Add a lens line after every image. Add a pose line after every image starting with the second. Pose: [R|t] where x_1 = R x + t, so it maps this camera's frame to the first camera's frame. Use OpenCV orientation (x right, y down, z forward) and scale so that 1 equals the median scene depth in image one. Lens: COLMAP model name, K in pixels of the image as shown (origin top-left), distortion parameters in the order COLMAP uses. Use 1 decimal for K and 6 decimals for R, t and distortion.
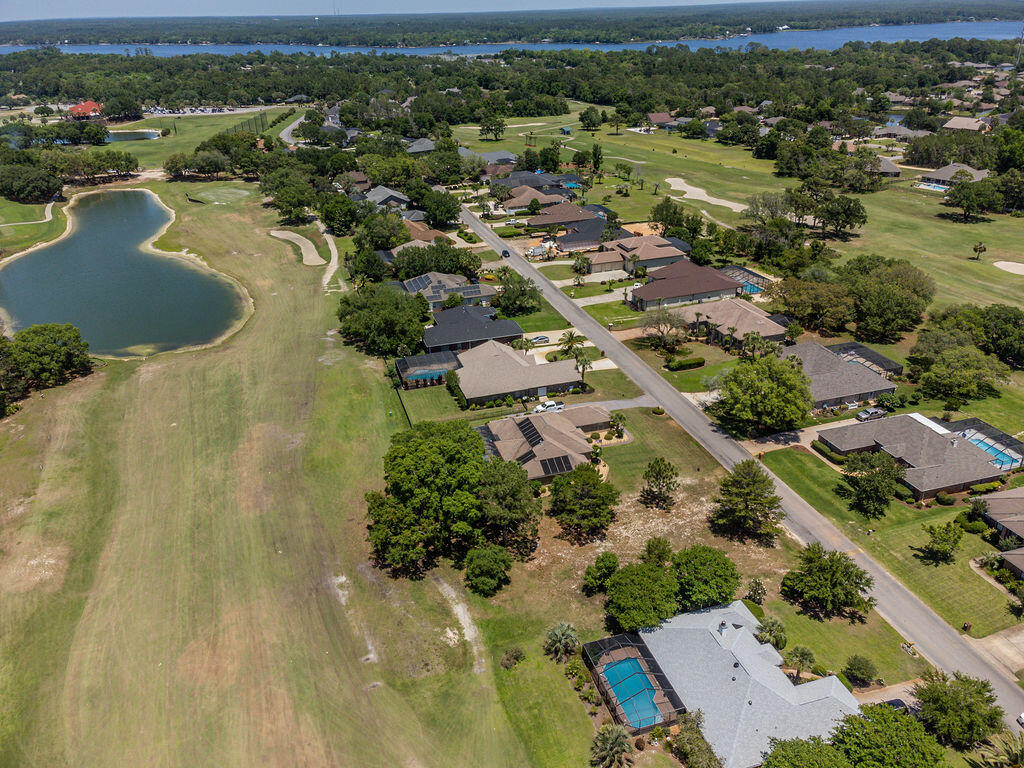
lens RADIAL K [[757.9, 0, 510.9], [0, 757.9, 387.1], [0, 0, 1]] dist [0.028960, 0.017647]
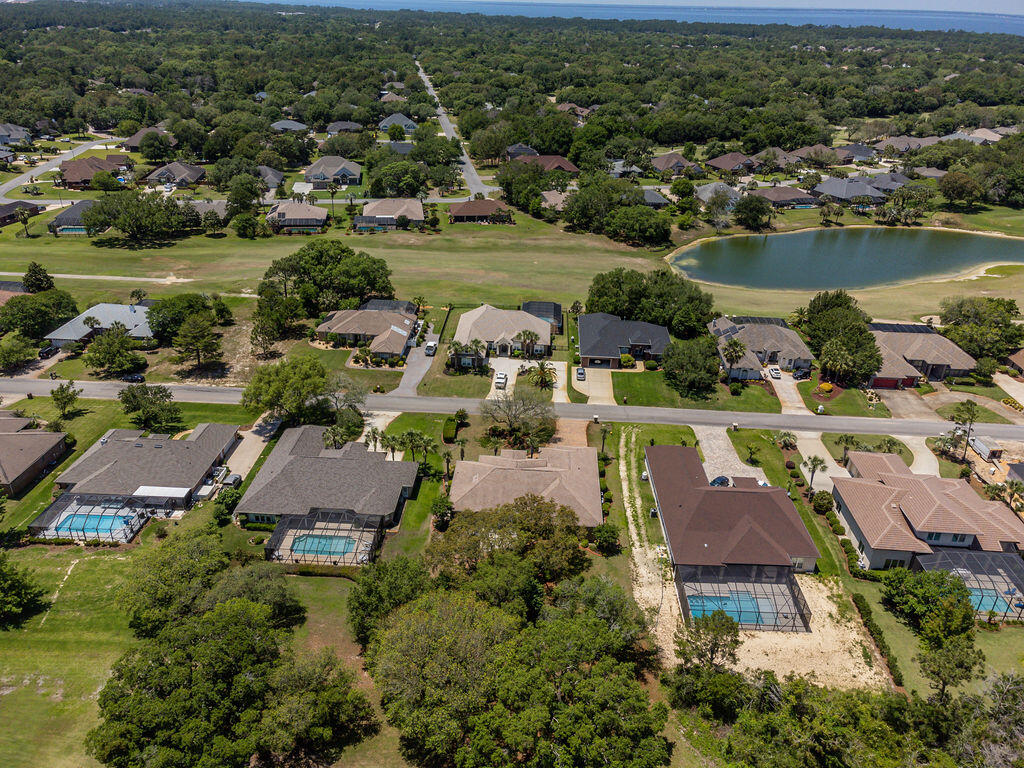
lens RADIAL K [[757.9, 0, 510.9], [0, 757.9, 387.1], [0, 0, 1]] dist [0.028960, 0.017647]
pose [[-0.347974, 0.437018, -0.829415, 0.805935], [-0.430306, 0.711556, 0.555450, -0.505964], [0.832917, 0.550184, -0.059551, 0.996697]]
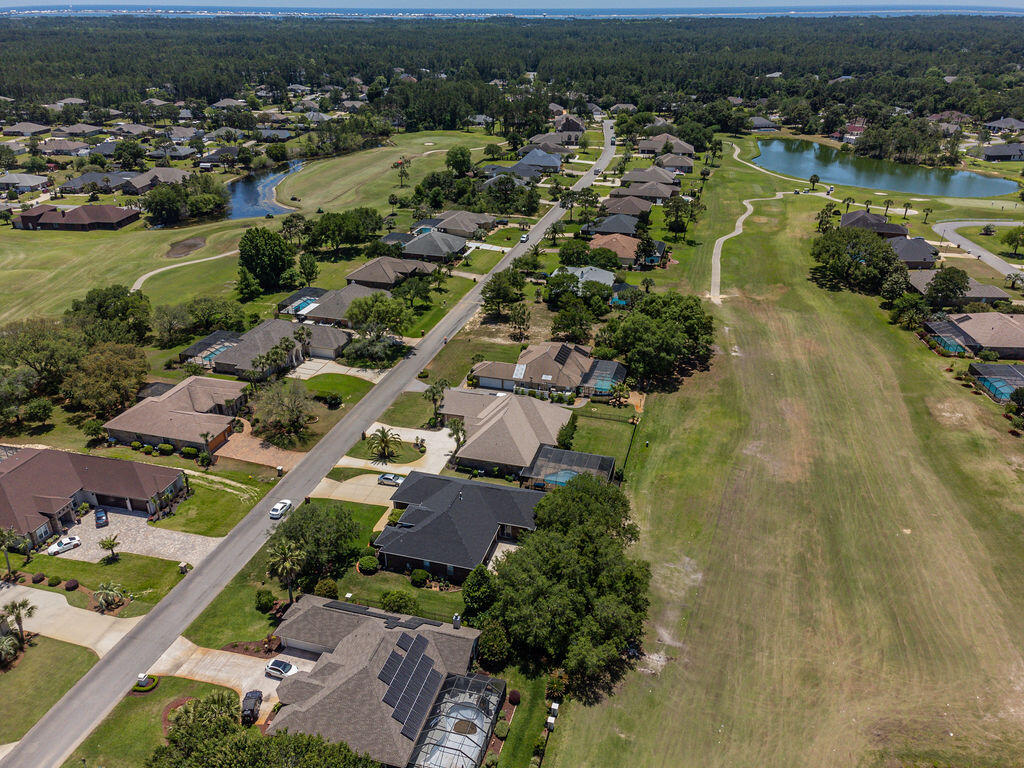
lens RADIAL K [[757.9, 0, 510.9], [0, 757.9, 387.1], [0, 0, 1]] dist [0.028960, 0.017647]
pose [[-0.837178, -0.222636, 0.499566, -0.386580], [0.260520, 0.640794, 0.722158, -0.596397], [-0.480897, 0.734721, -0.478458, 1.223043]]
